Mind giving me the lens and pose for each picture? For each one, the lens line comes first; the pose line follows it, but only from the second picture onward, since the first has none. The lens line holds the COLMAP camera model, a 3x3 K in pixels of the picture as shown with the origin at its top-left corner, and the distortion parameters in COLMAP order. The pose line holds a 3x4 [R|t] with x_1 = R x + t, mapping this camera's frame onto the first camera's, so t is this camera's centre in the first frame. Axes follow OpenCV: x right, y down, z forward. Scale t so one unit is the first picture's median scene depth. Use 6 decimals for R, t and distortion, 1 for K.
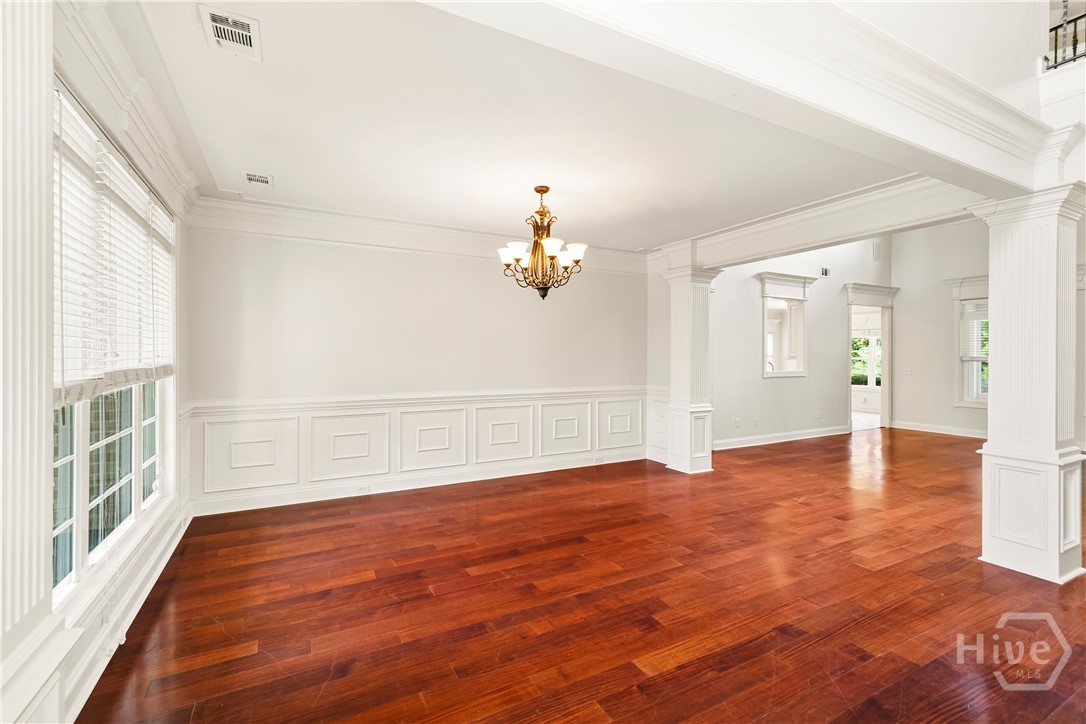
lens RADIAL K [[470.9, 0, 547.5], [0, 470.9, 356.7], [0, 0, 1]] dist [0.007984, 0.000302]
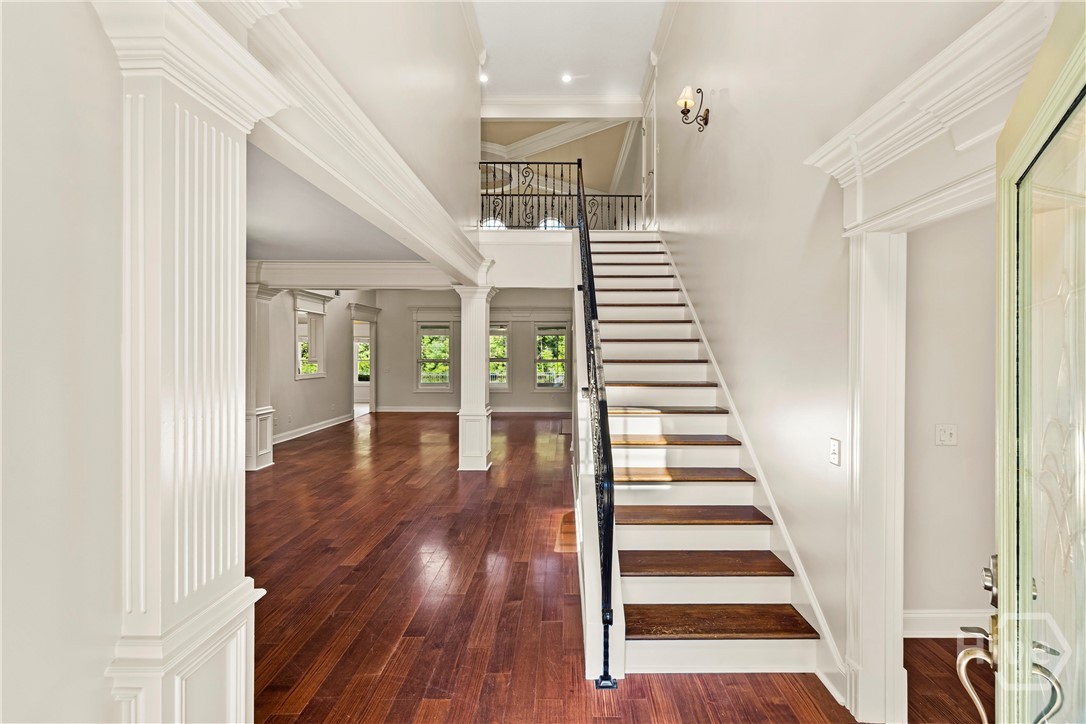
lens RADIAL K [[470.9, 0, 544.0], [0, 470.9, 352.9], [0, 0, 1]] dist [0.007984, 0.000302]
pose [[0.505572, -0.001455, 0.862783, -0.515441], [0.004519, 0.999989, -0.000961, -0.040967], [-0.862773, 0.004385, 0.505573, -0.245335]]
